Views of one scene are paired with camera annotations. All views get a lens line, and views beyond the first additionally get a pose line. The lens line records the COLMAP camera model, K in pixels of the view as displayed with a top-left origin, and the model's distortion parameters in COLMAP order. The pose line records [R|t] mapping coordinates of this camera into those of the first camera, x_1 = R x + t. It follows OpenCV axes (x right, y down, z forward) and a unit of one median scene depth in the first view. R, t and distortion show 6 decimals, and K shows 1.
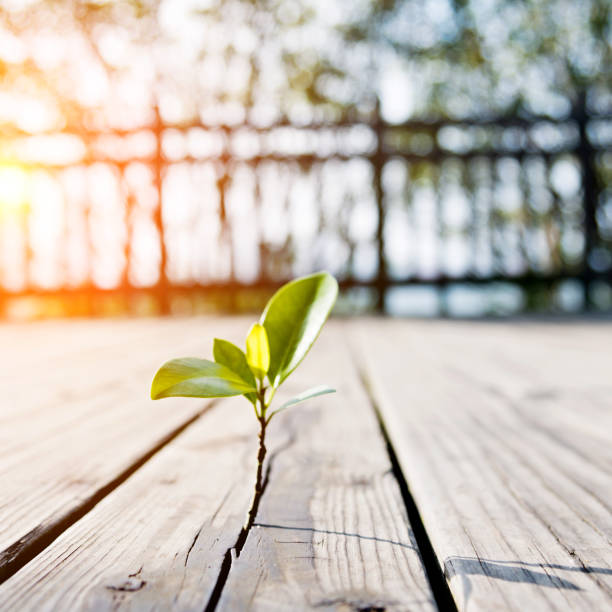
lens RADIAL K [[872.3, 0, 245.2], [0, 872.3, 304.8], [0, 0, 1]] dist [0.004303, 0.016581]
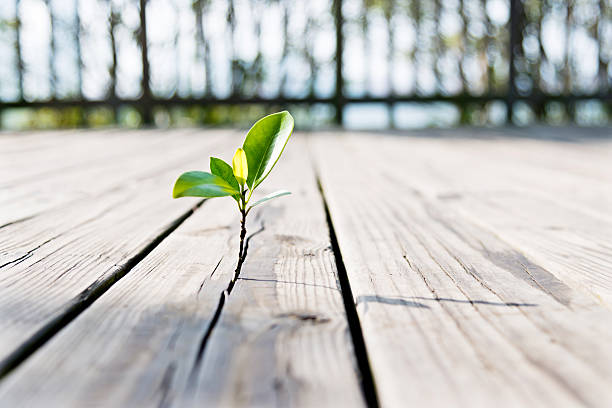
lens RADIAL K [[772.5, 0, 306.0], [0, 772.5, 204.0], [0, 0, 1]] dist [-0.028026, 0.030266]
pose [[0.993753, 0.001132, 0.111592, -0.020438], [-0.013637, 0.993686, 0.111363, -0.029793], [-0.110761, -0.112189, 0.987495, -0.308082]]
